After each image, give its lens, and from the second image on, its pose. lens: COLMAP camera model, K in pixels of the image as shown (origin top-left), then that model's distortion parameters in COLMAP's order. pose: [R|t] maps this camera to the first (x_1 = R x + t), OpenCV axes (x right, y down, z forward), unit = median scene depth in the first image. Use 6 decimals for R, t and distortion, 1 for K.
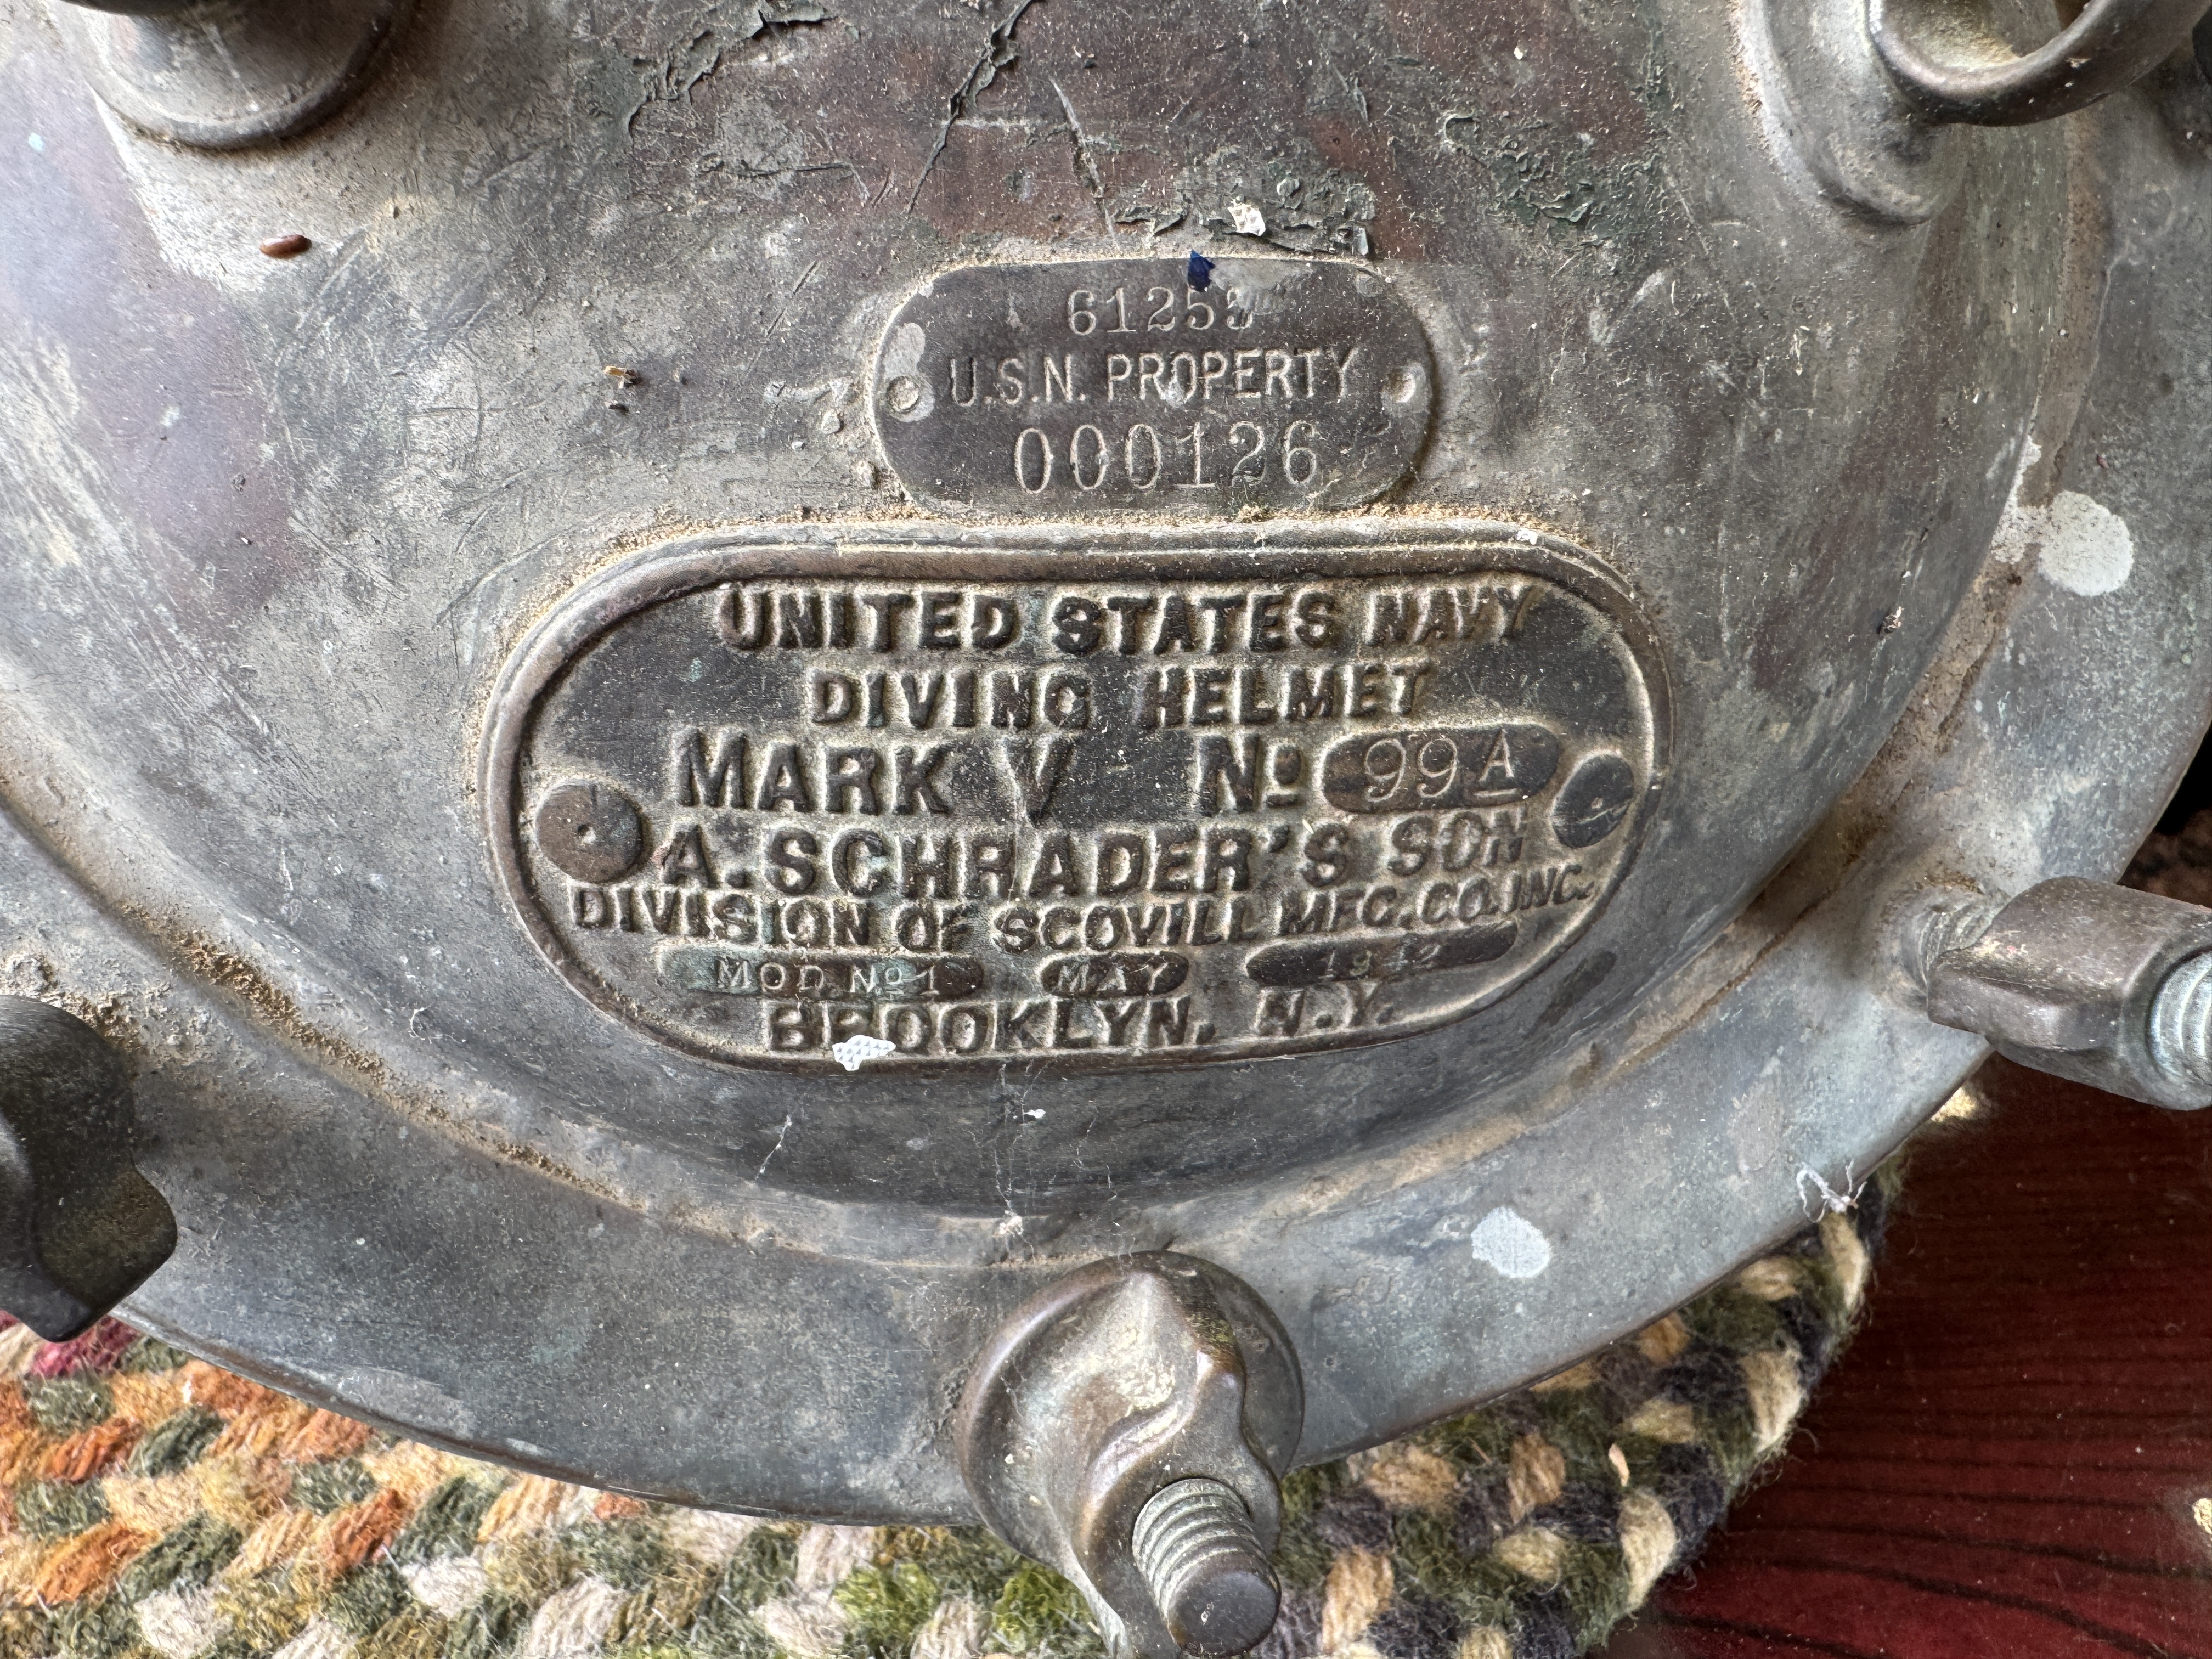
lens RADIAL K [[1276.5, 0, 1106.0], [0, 1276.5, 829.5], [0, 0, 1]] dist [0.015876, -0.000809]
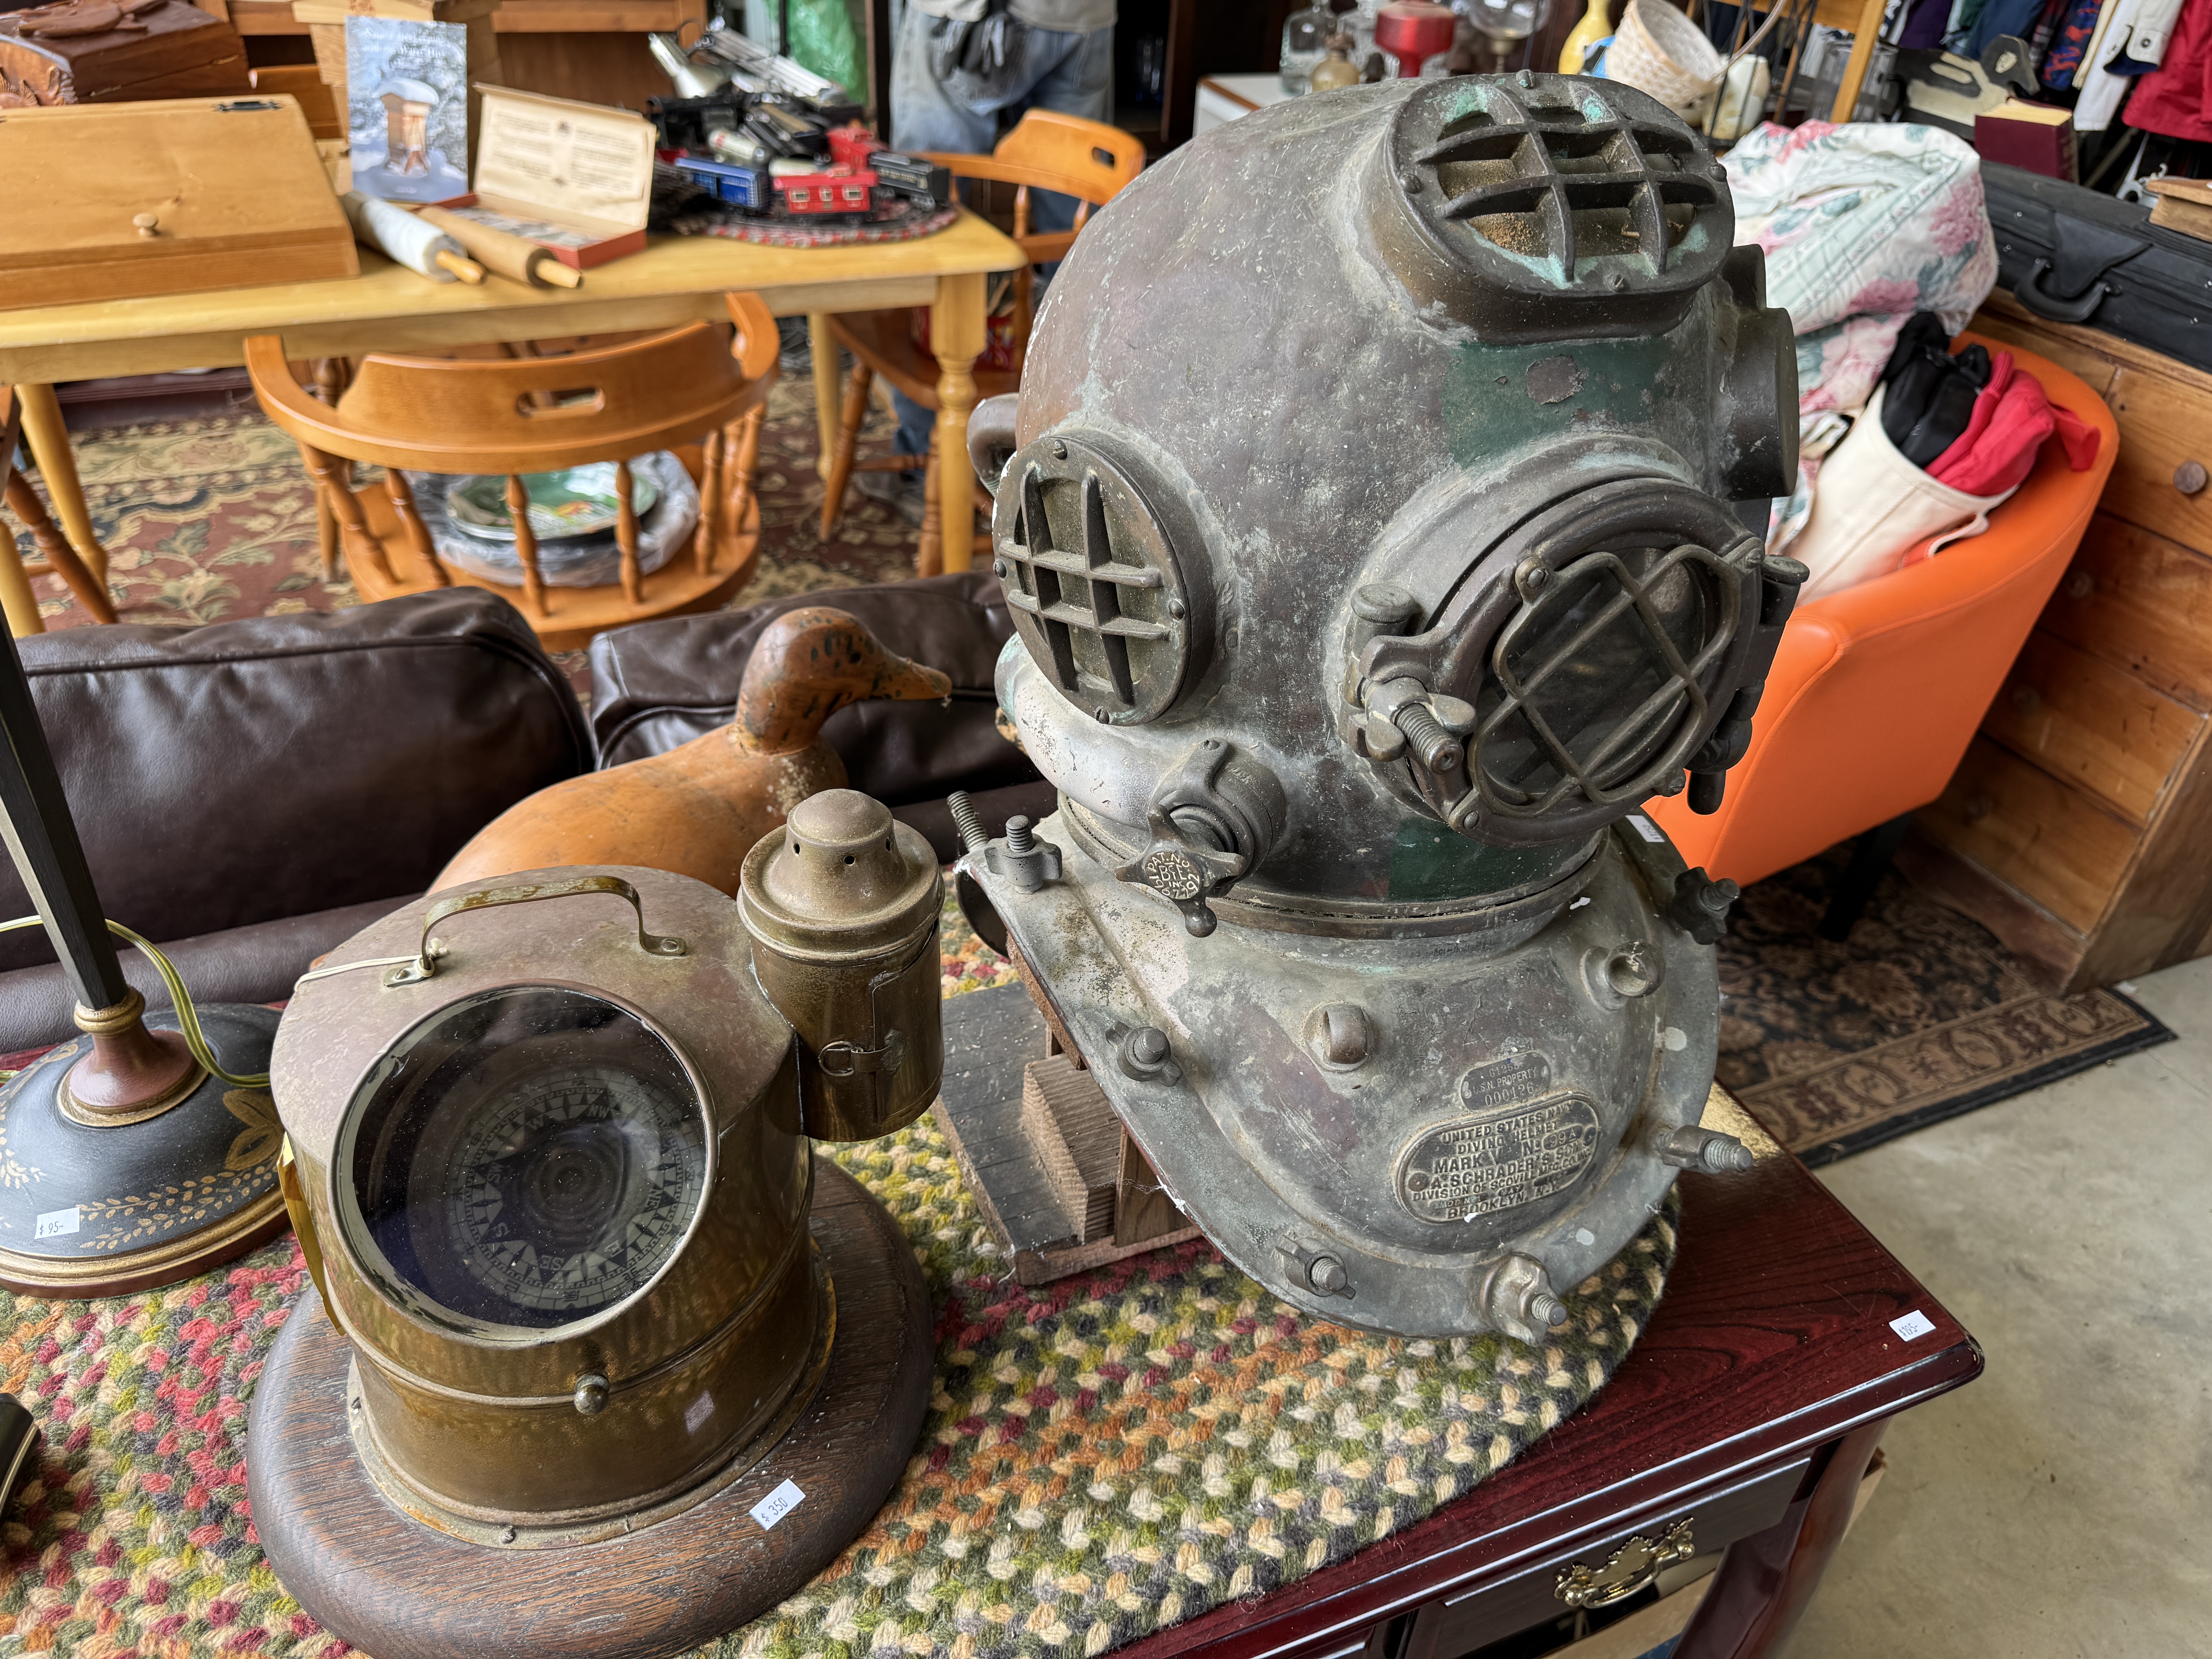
lens RADIAL K [[1583.1, 0, 1106.0], [0, 1583.1, 829.5], [0, 0, 1]] dist [0.168947, -0.002236]
pose [[0.965544, -0.159183, 0.205878, -2.529167], [0.174389, 0.982977, -0.057836, -1.155473], [-0.193167, 0.091746, 0.976867, -4.871705]]
